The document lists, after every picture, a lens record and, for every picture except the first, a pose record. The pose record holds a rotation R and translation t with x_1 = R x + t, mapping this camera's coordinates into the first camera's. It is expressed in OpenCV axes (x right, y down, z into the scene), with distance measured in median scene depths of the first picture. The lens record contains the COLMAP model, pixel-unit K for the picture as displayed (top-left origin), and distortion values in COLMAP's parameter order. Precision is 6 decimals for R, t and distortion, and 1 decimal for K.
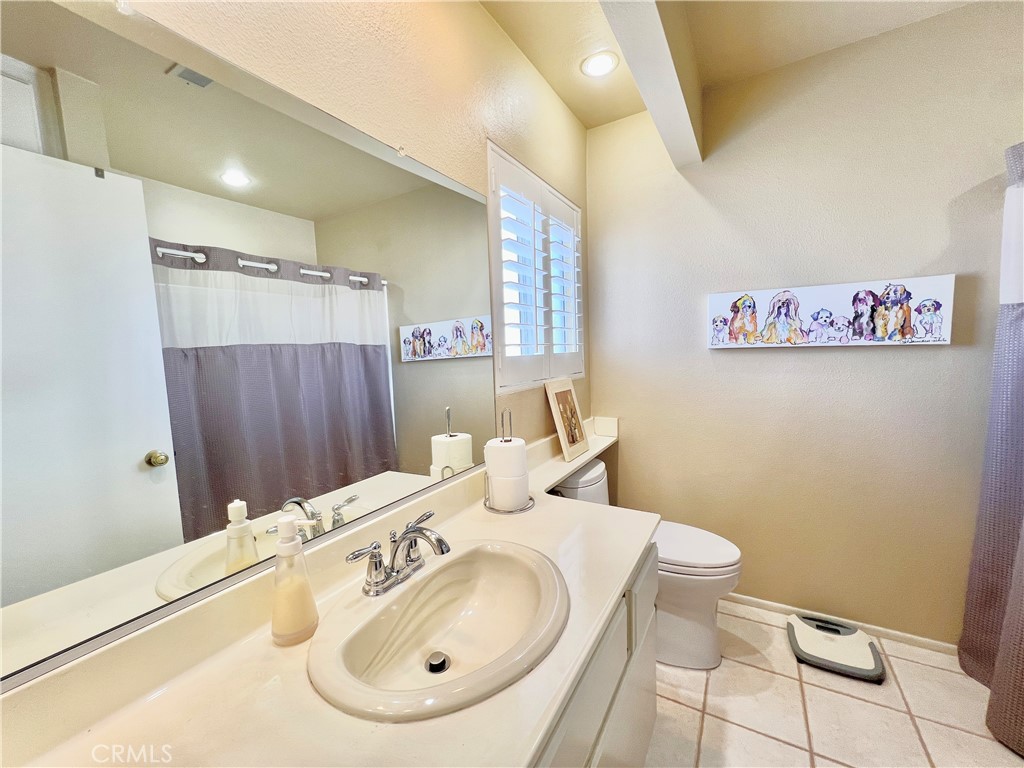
lens RADIAL K [[408.4, 0, 510.9], [0, 408.4, 382.2], [0, 0, 1]] dist [-0.000774, 0.000340]
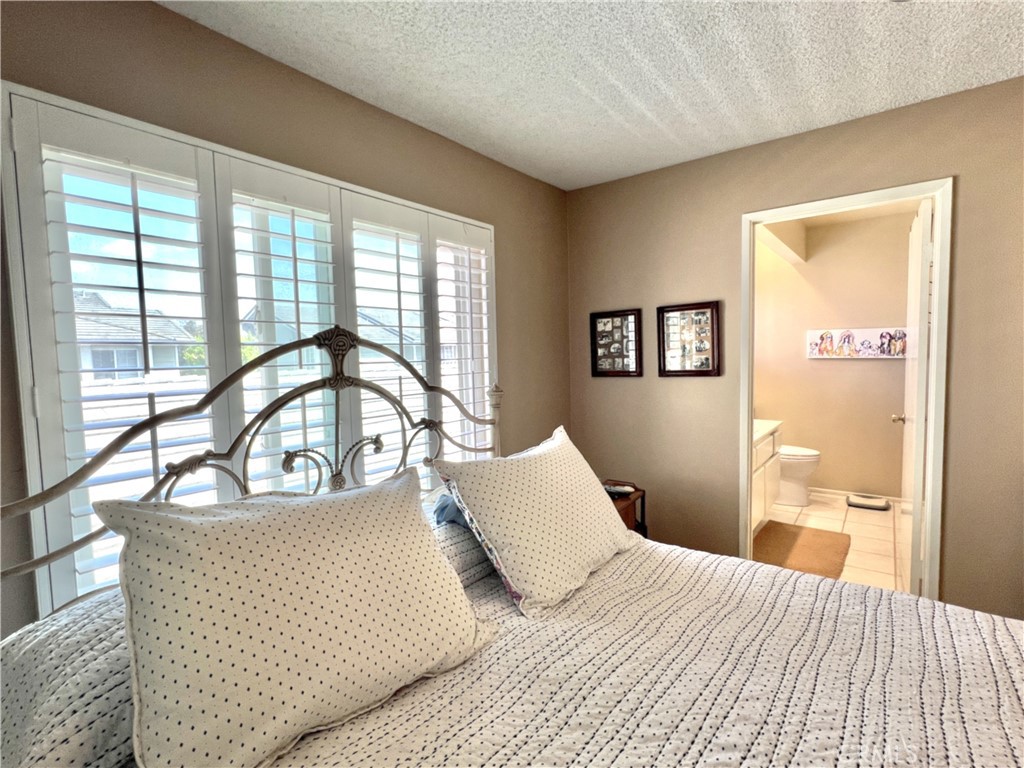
lens RADIAL K [[492.1, 0, 512.0], [0, 492.1, 384.0], [0, 0, 1]] dist [0.000627, 0.000248]
pose [[0.991973, 0.022467, -0.124438, -0.715242], [-0.024333, 0.999613, -0.013497, 0.123312], [0.124086, 0.016416, 0.992136, -1.735041]]
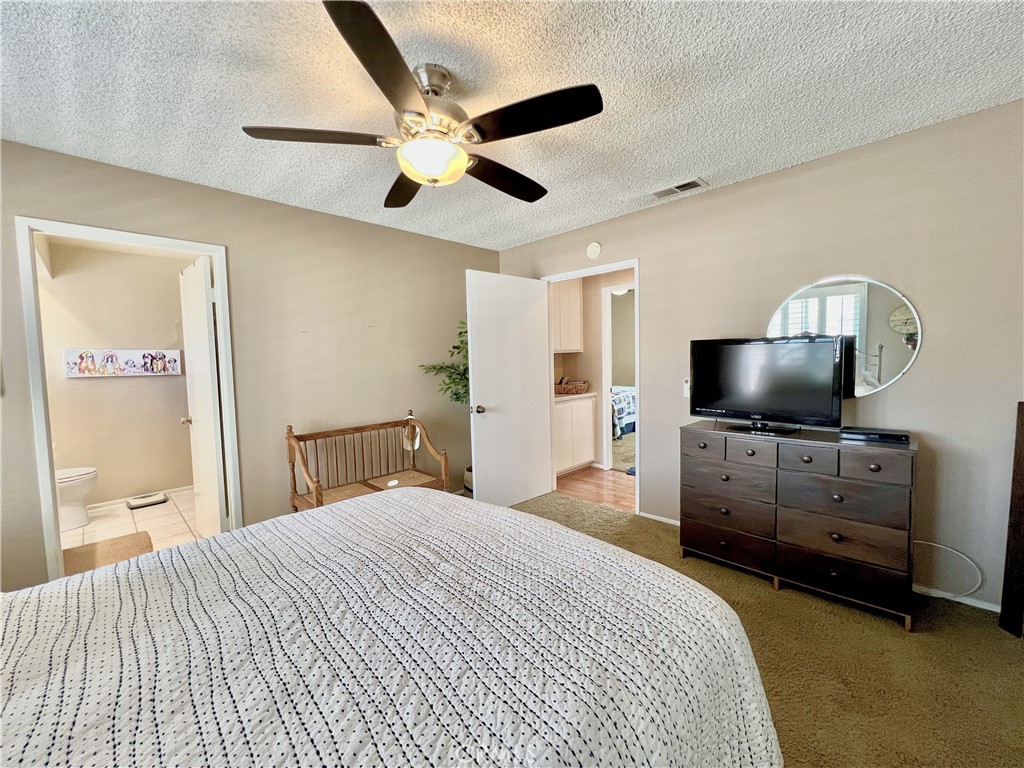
lens RADIAL K [[408.4, 0, 510.9], [0, 408.4, 382.2], [0, 0, 1]] dist [-0.000774, 0.000340]
pose [[0.237992, -0.025609, 0.970930, -1.013483], [0.093525, 0.995611, 0.003335, 0.147937], [-0.966754, 0.090013, 0.239342, -1.700568]]
